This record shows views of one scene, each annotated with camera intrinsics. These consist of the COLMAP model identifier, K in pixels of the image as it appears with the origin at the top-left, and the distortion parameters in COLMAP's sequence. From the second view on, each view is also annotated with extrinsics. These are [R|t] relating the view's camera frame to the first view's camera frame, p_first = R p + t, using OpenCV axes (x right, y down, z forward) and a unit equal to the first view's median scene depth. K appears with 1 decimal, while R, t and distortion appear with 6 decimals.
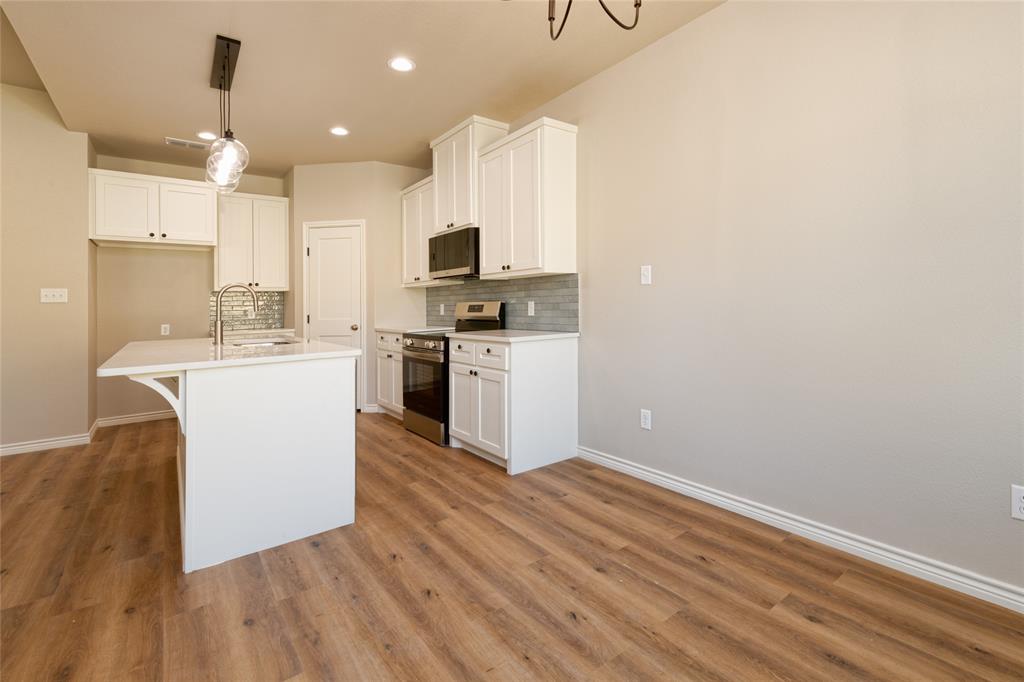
lens RADIAL K [[466.9, 0, 510.5], [0, 466.9, 300.1], [0, 0, 1]] dist [0.009058, -0.001048]
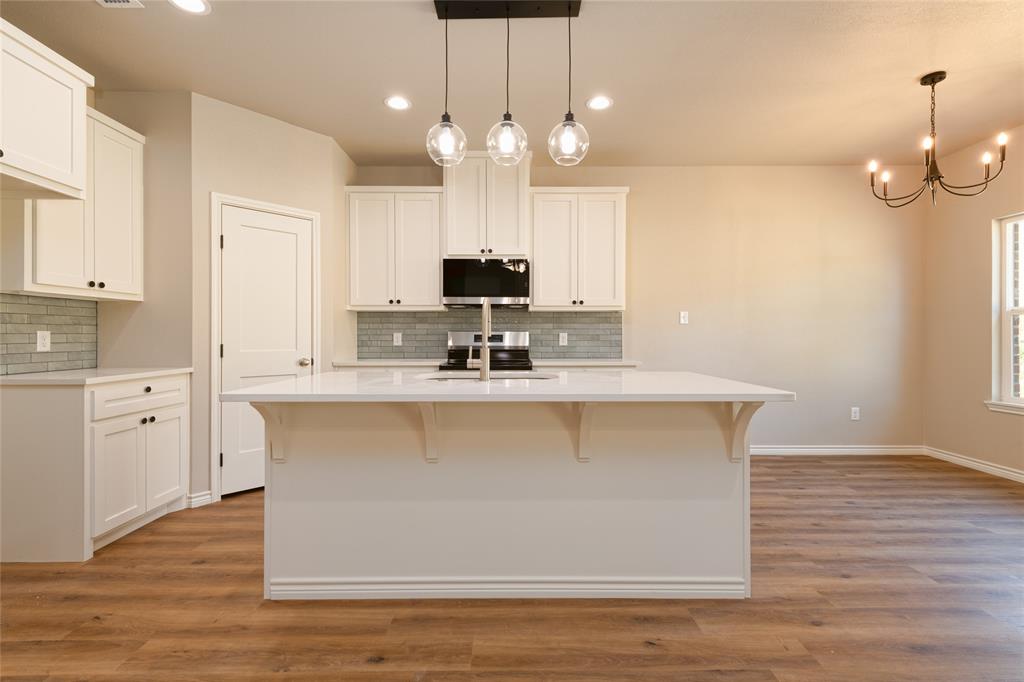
lens RADIAL K [[465.6, 0, 512.7], [0, 465.6, 330.8], [0, 0, 1]] dist [0.009099, -0.000646]
pose [[0.584032, 0.032977, 0.811061, -1.078021], [-0.021651, 0.999452, -0.025046, 0.032647], [-0.811442, -0.002933, 0.584426, 0.496789]]
